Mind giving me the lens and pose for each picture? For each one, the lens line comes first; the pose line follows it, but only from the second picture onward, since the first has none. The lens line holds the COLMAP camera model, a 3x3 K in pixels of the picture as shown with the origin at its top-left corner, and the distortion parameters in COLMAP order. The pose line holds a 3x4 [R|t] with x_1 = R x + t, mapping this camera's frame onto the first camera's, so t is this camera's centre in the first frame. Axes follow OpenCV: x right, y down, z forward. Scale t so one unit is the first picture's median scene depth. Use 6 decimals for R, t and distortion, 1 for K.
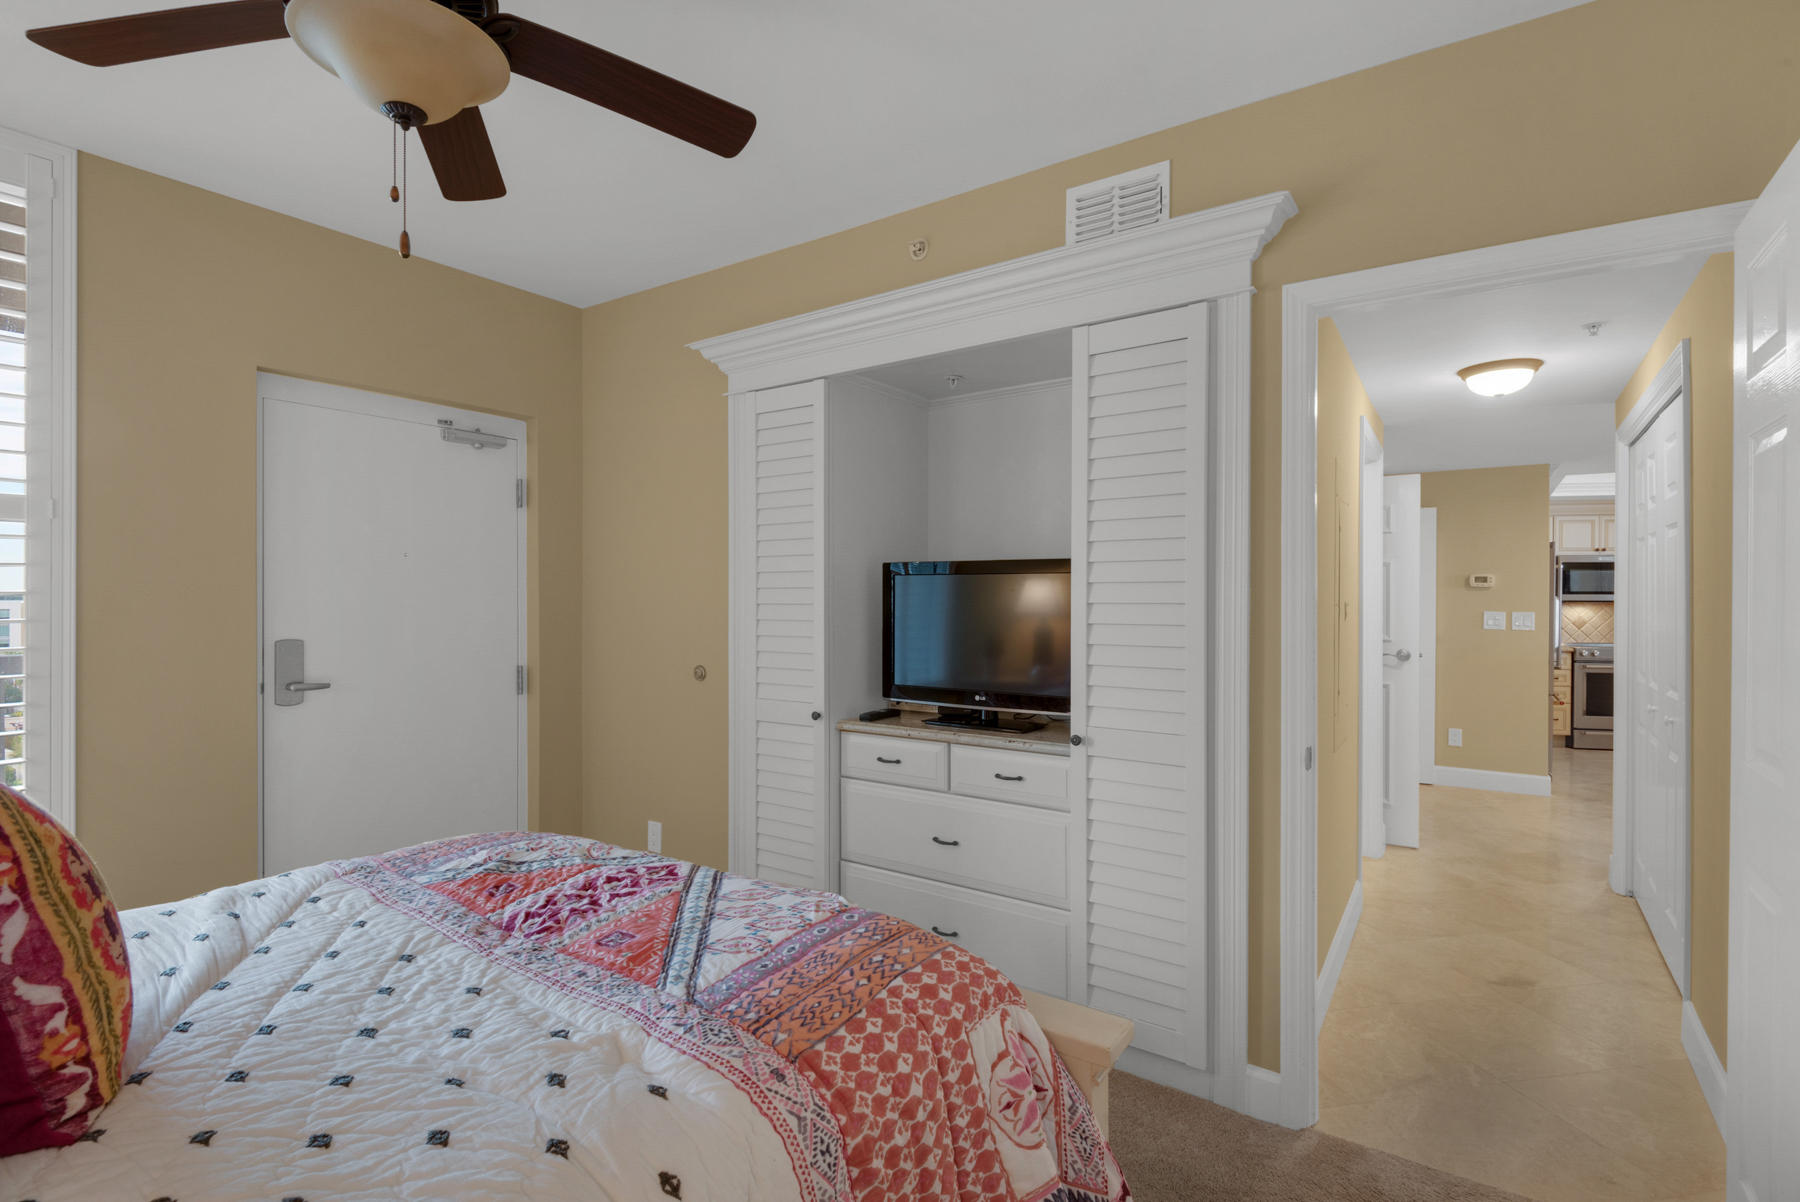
lens RADIAL K [[857.8, 0, 900.0], [0, 857.8, 601.0], [0, 0, 1]] dist [0.024497, -0.020186]
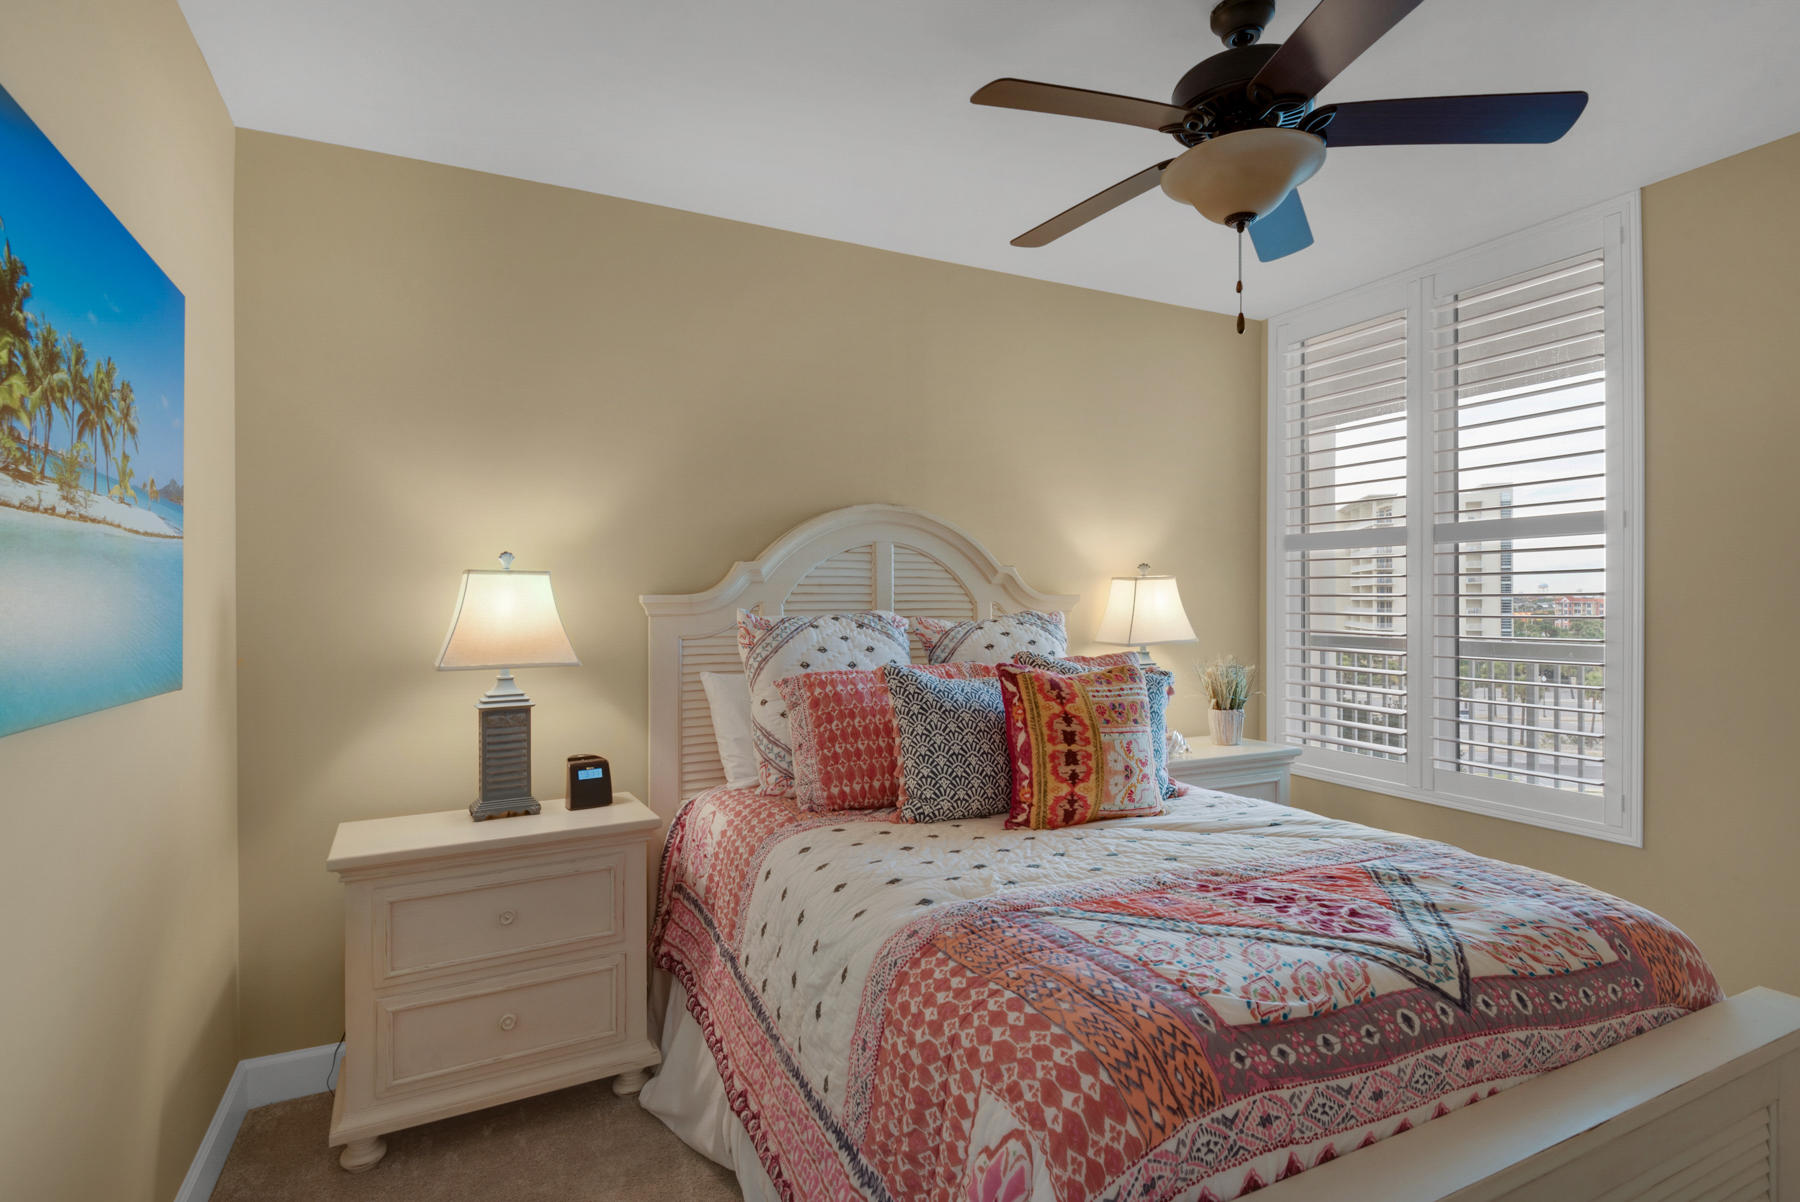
lens RADIAL K [[898.0, 0, 897.0], [0, 898.0, 603.2], [0, 0, 1]] dist [0.000495, -0.001463]
pose [[-0.506364, 0.005609, -0.862302, 0.870142], [0.000736, 0.999981, 0.006072, -0.008701], [0.862319, 0.002439, -0.506359, 1.300578]]
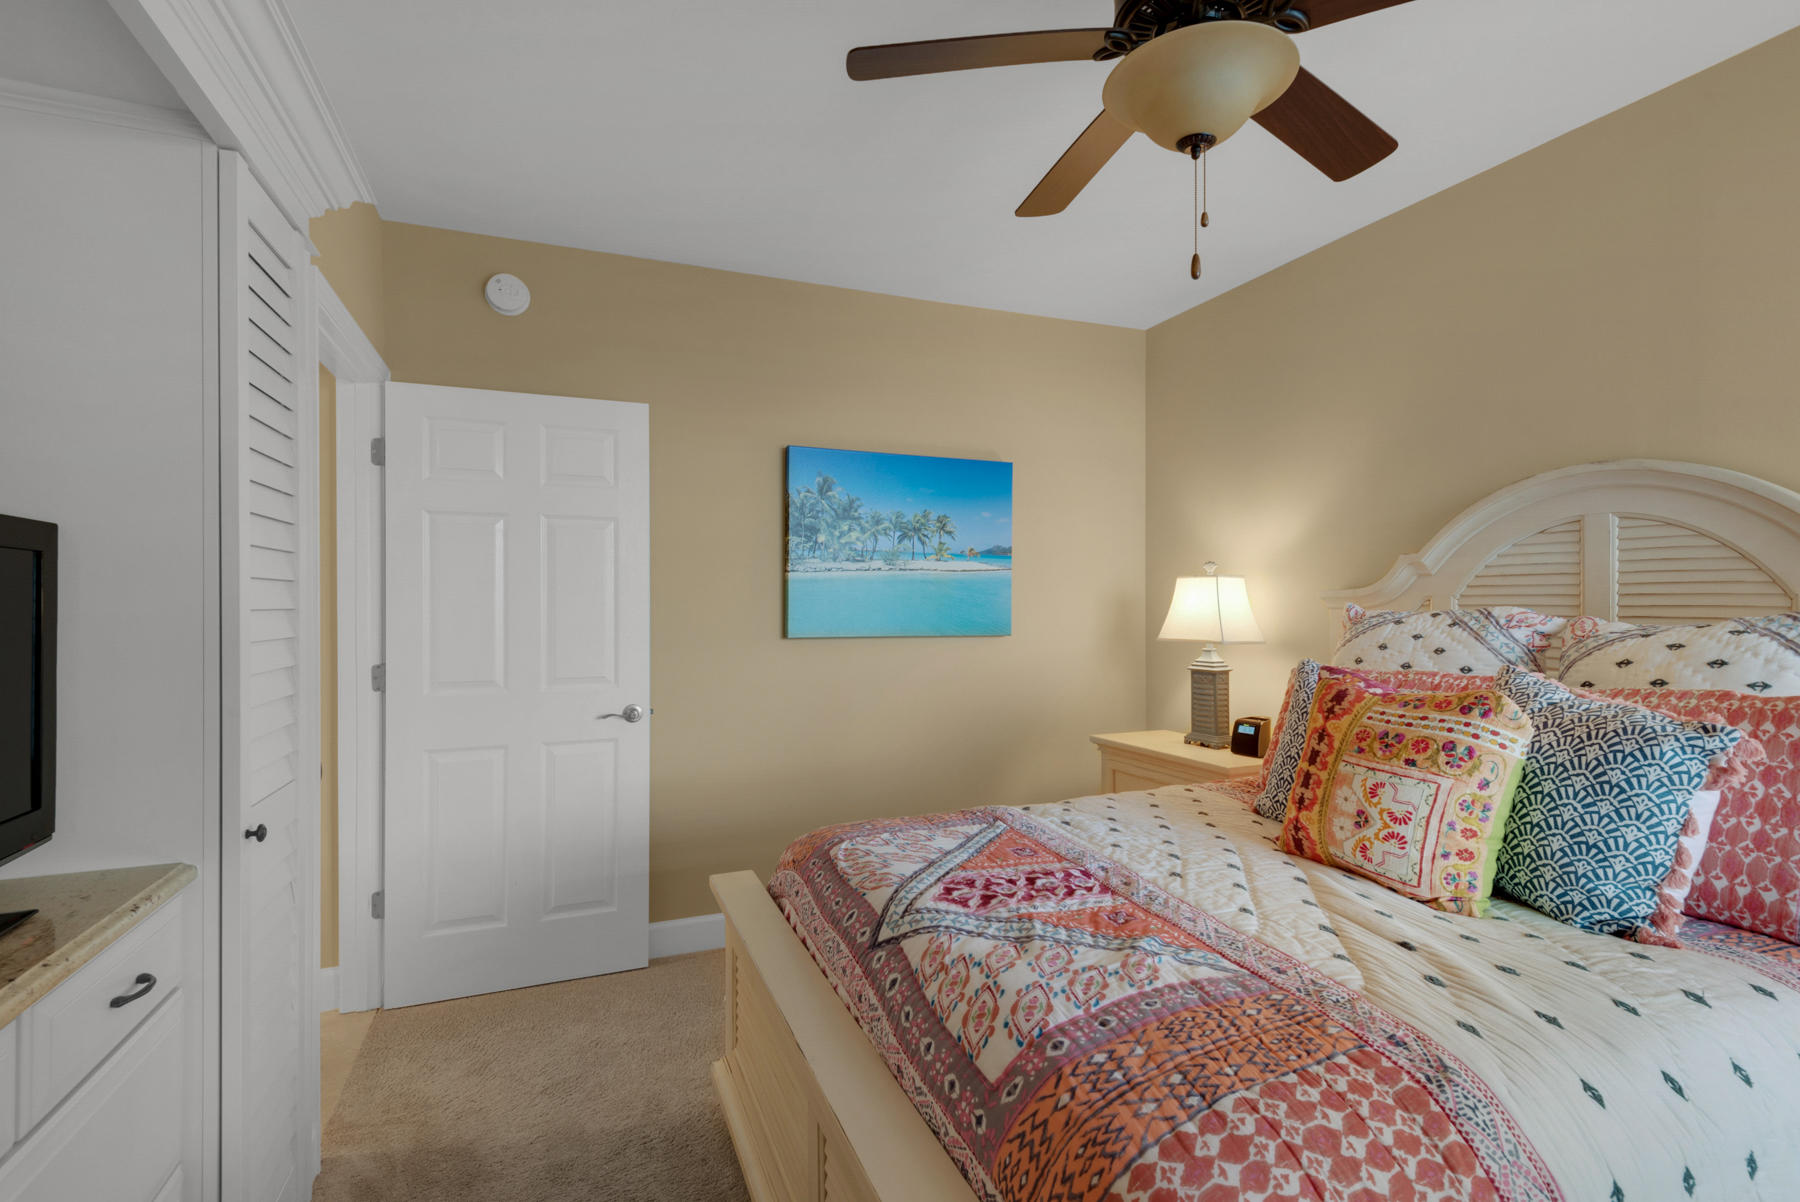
lens RADIAL K [[814.3, 0, 878.1], [0, 814.3, 603.8], [0, 0, 1]] dist [0.084121, -0.017684]
pose [[-0.817832, 0.003573, 0.575446, -0.891163], [0.010169, 0.999914, 0.008244, -0.009432], [-0.575367, 0.012594, -0.817798, 2.191074]]
